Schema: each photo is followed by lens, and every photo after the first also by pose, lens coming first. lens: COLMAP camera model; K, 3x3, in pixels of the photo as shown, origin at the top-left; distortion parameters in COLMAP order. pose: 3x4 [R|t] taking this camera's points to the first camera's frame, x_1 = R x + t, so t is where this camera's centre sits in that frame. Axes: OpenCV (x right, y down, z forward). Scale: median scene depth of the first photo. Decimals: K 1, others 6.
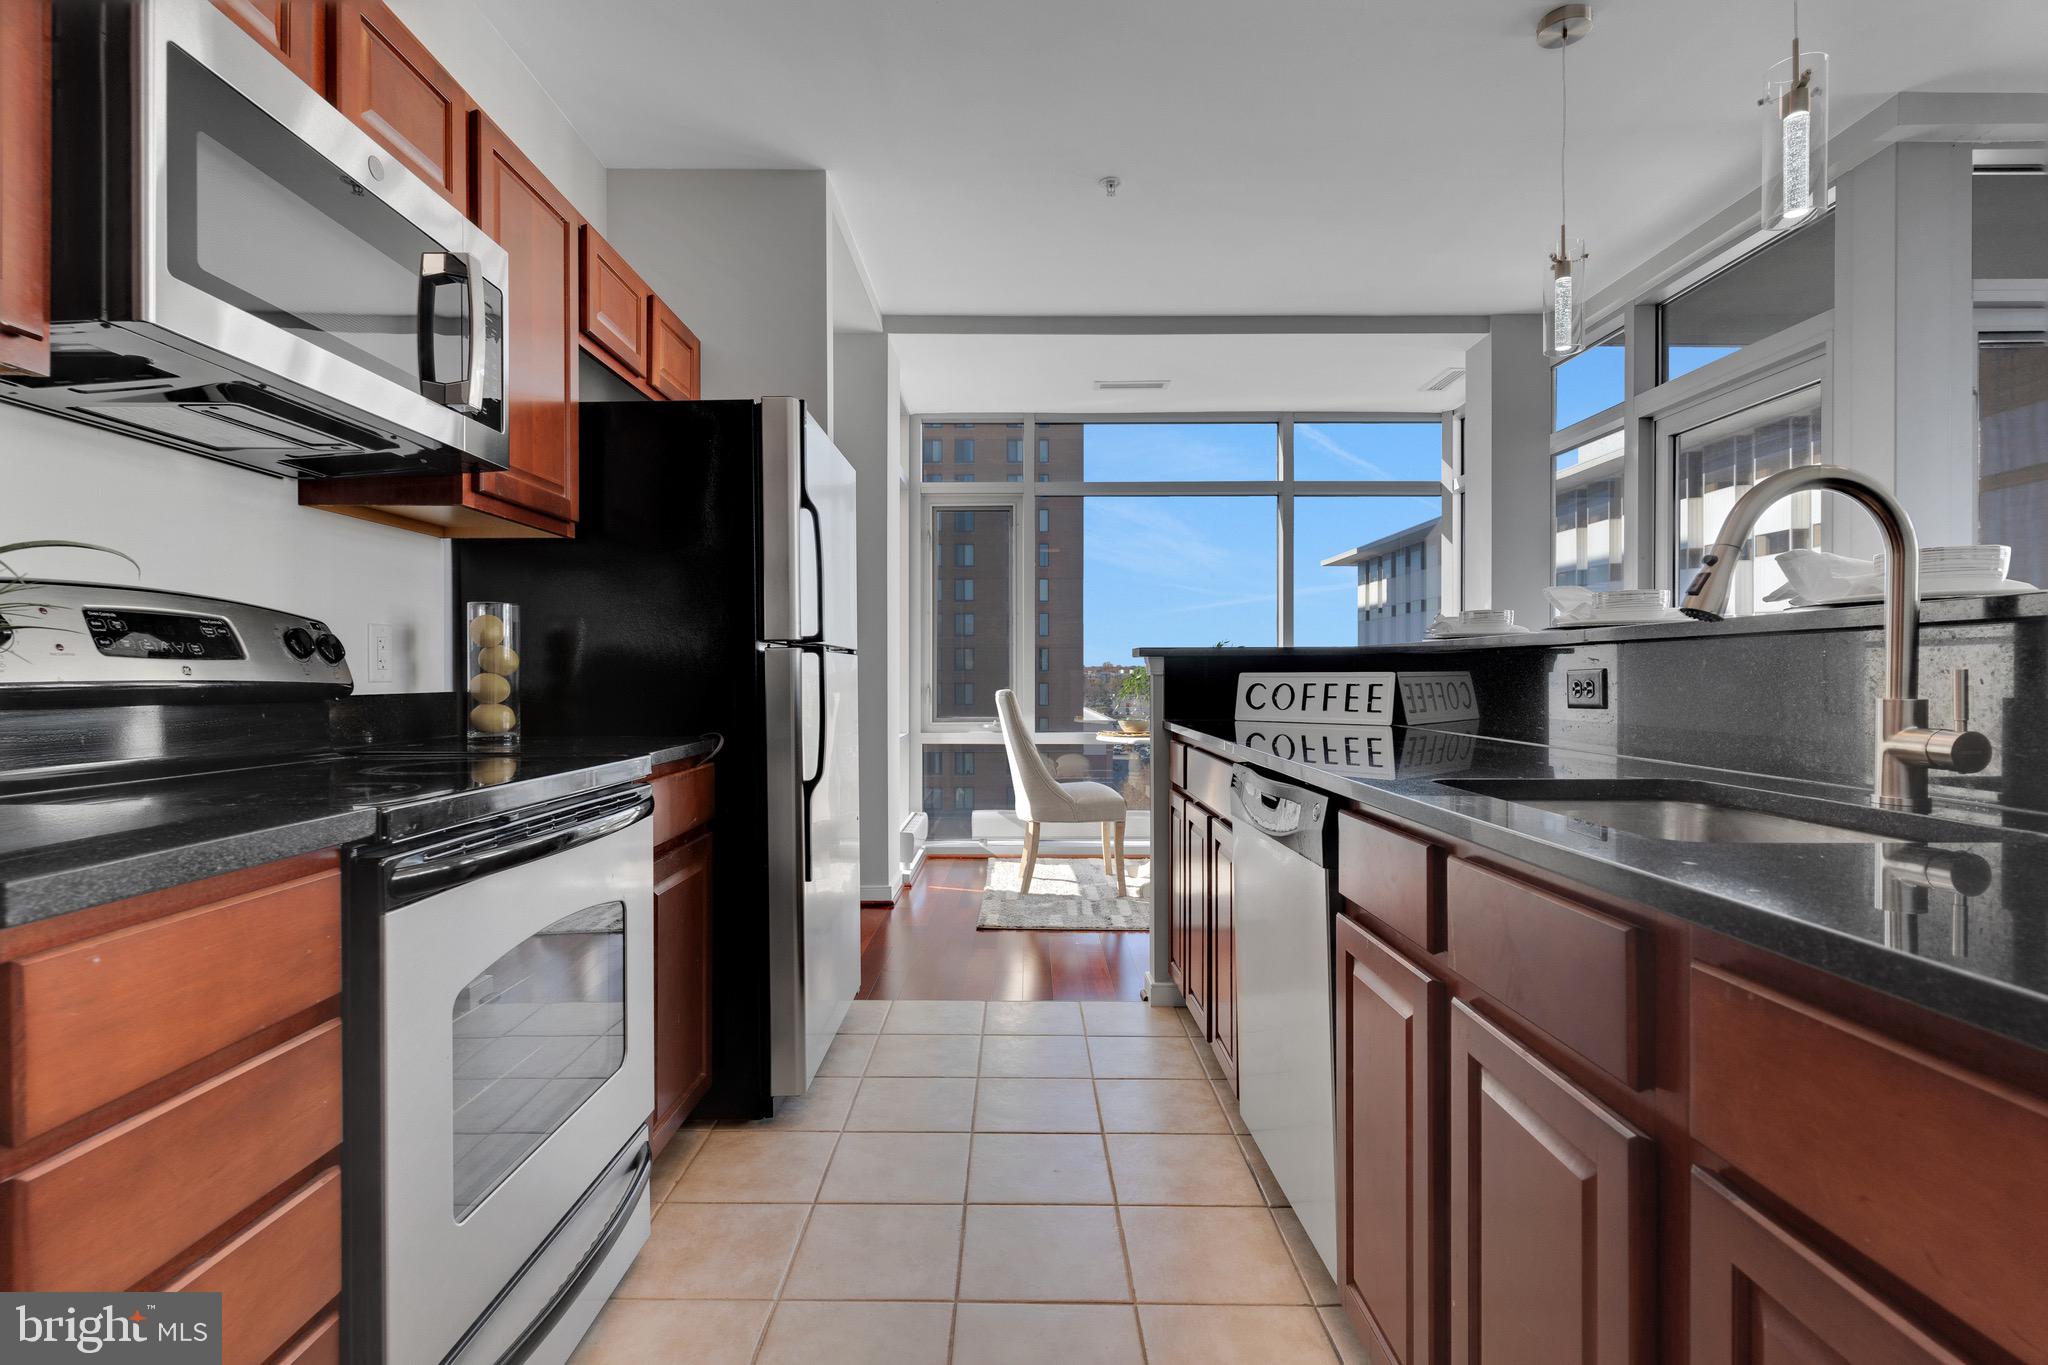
lens RADIAL K [[983.8, 0, 1031.9], [0, 983.8, 696.8], [0, 0, 1]] dist [0.002268, -0.000950]
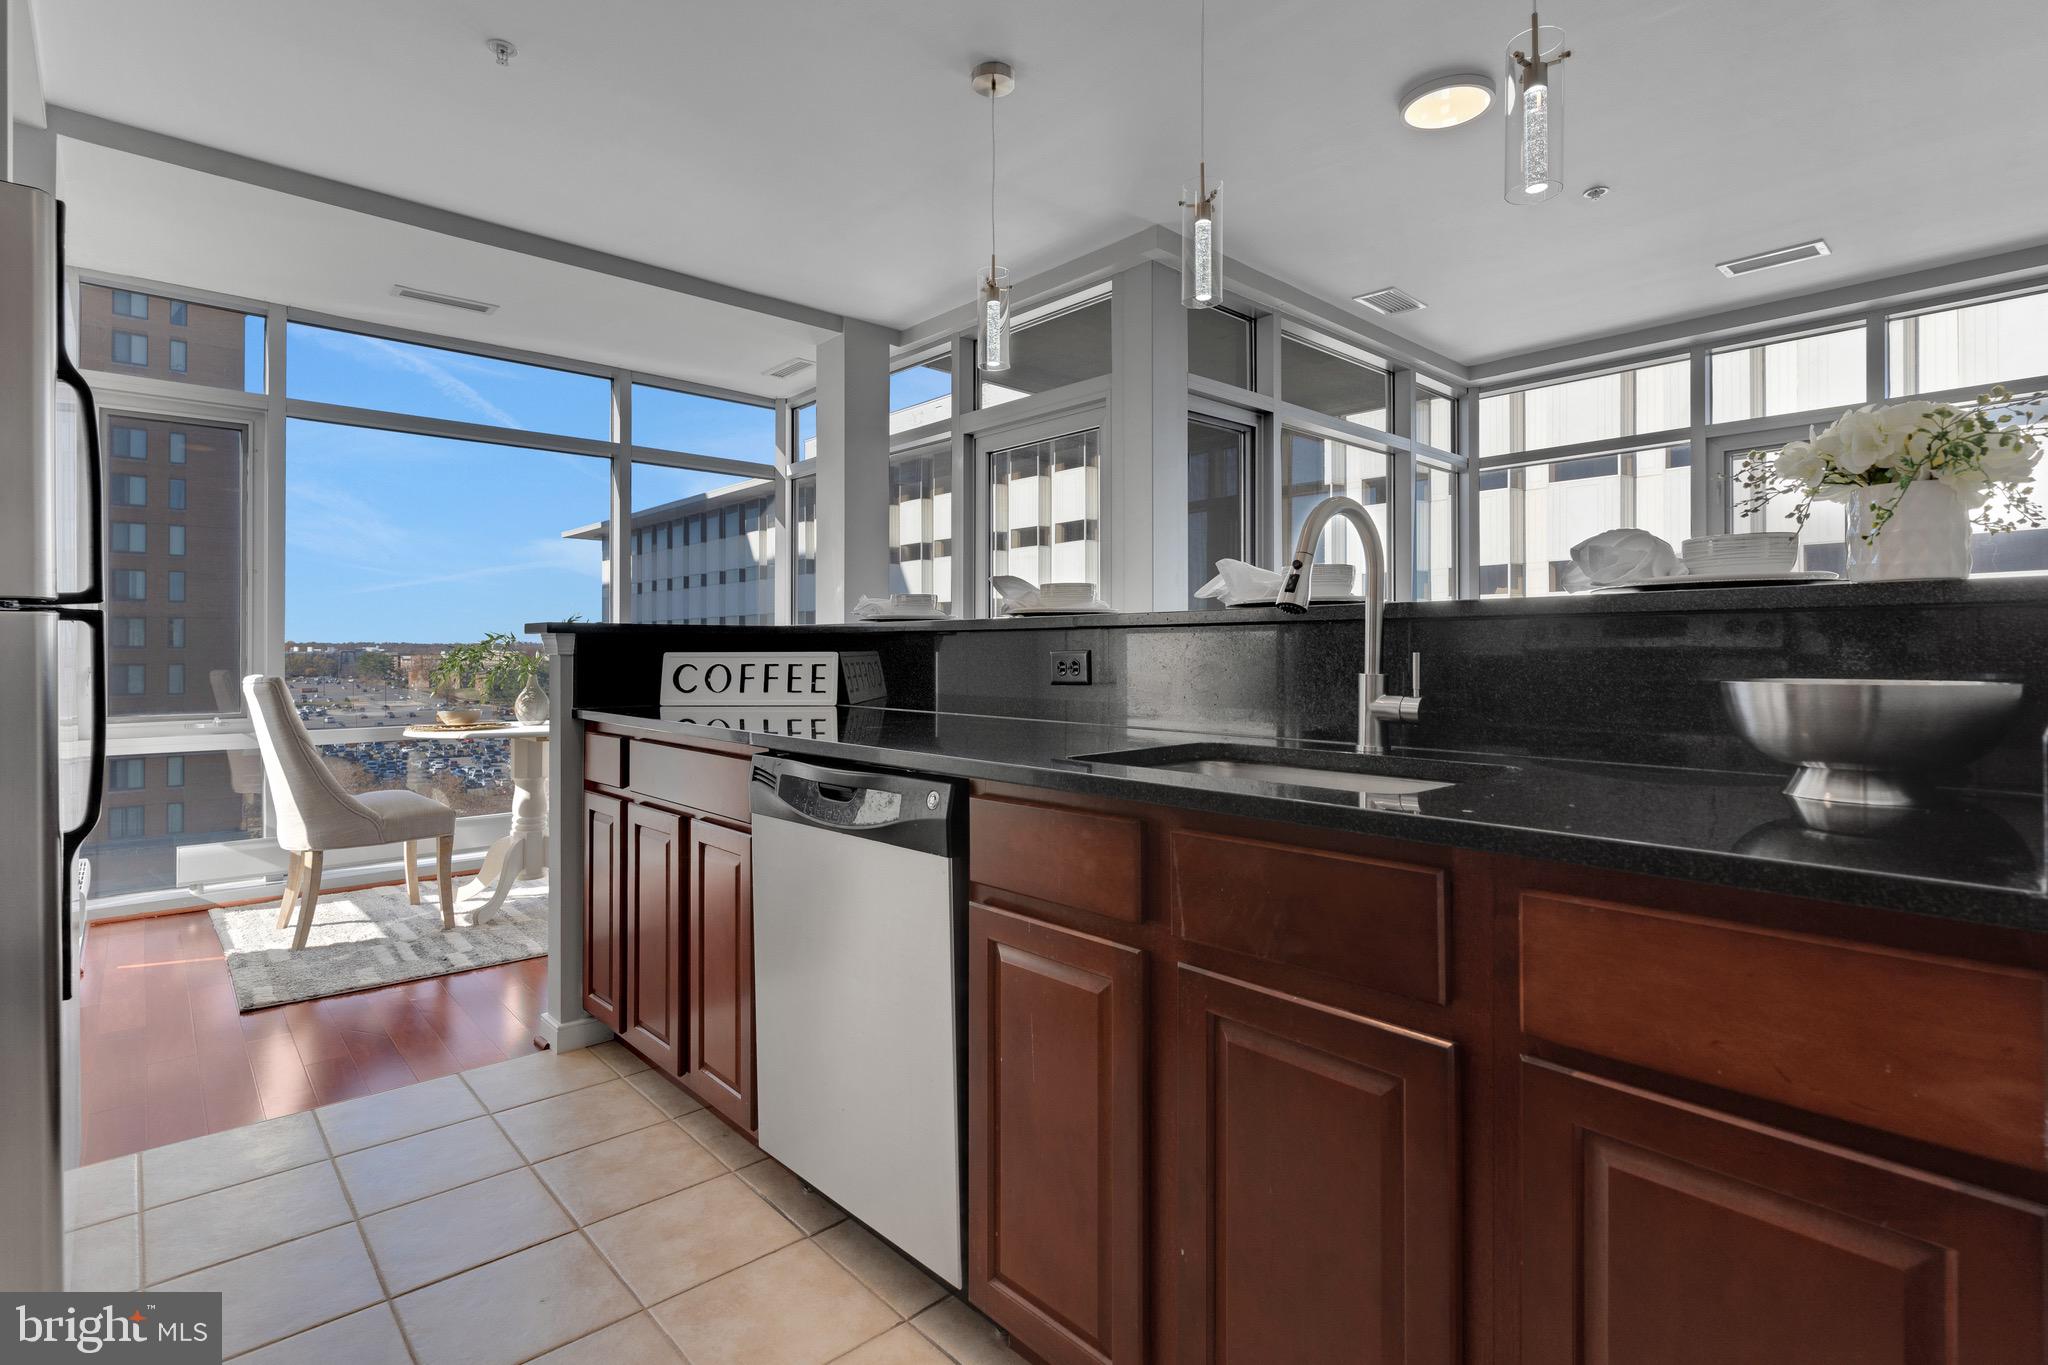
lens RADIAL K [[983.8, 0, 1018.0], [0, 983.8, 659.4], [0, 0, 1]] dist [0.002268, -0.000950]
pose [[0.740659, -0.004382, 0.671867, -0.152029], [0.014750, 0.999844, -0.009738, -0.004570], [-0.671719, 0.017122, 0.740608, 0.121139]]
